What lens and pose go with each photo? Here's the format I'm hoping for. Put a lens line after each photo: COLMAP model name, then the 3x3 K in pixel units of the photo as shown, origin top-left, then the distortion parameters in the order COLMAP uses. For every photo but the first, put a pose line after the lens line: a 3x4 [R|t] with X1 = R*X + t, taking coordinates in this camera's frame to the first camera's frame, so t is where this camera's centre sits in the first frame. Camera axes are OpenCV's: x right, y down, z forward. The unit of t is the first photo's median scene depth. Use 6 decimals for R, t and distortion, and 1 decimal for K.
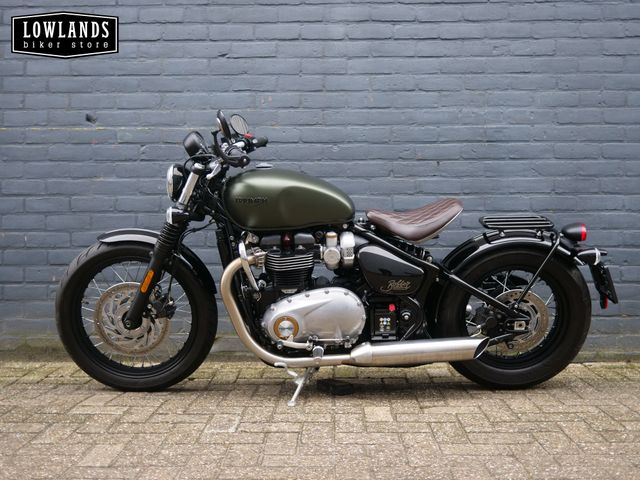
lens RADIAL K [[736.4, 0, 320.0], [0, 736.4, 240.0], [0, 0, 1]] dist [-0.010046, 0.031132]
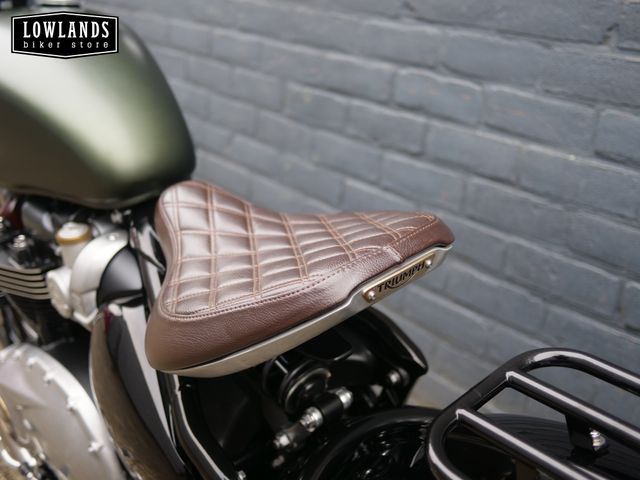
lens RADIAL K [[736.4, 0, 320.0], [0, 736.4, 240.0], [0, 0, 1]] dist [-0.010046, 0.031132]
pose [[0.653907, 0.310879, -0.689753, 0.304281], [-0.094622, 0.938125, 0.333118, -0.118957], [0.750634, -0.152562, 0.642863, 0.811725]]
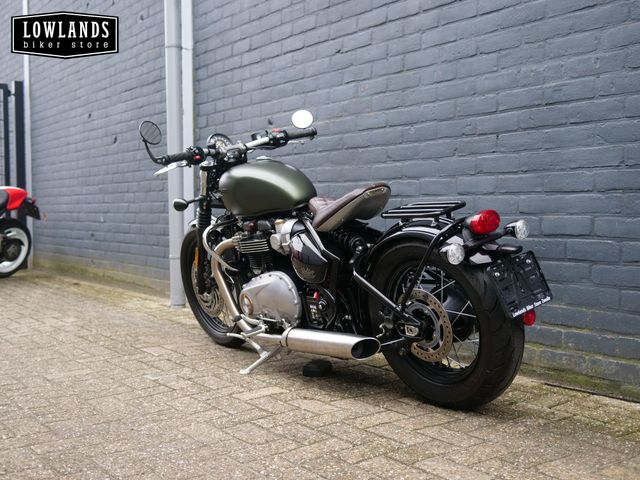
lens RADIAL K [[736.4, 0, 320.0], [0, 736.4, 240.0], [0, 0, 1]] dist [-0.010046, 0.031132]
pose [[0.615660, 0.032023, -0.787361, 0.828594], [-0.004659, 0.999304, 0.037001, -0.018905], [0.787998, -0.019112, 0.615381, 0.369367]]
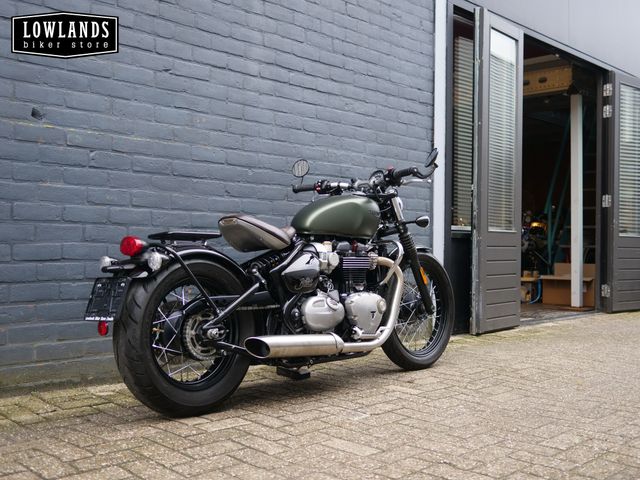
lens RADIAL K [[736.4, 0, 320.0], [0, 736.4, 240.0], [0, 0, 1]] dist [-0.010046, 0.031132]
pose [[0.679834, 0.018052, 0.733144, -0.850465], [-0.008381, 0.999823, -0.016847, -0.004399], [-0.733318, 0.005309, 0.679865, 0.192743]]
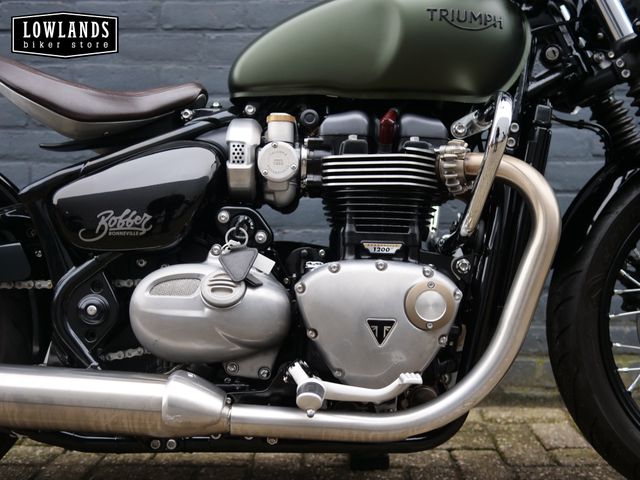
lens RADIAL K [[736.4, 0, 320.0], [0, 736.4, 240.0], [0, 0, 1]] dist [-0.010046, 0.031132]
pose [[0.999931, 0.001740, -0.011637, 0.002265], [-0.001487, 0.999762, 0.021779, 0.038339], [0.011672, -0.021760, 0.999695, 0.545184]]
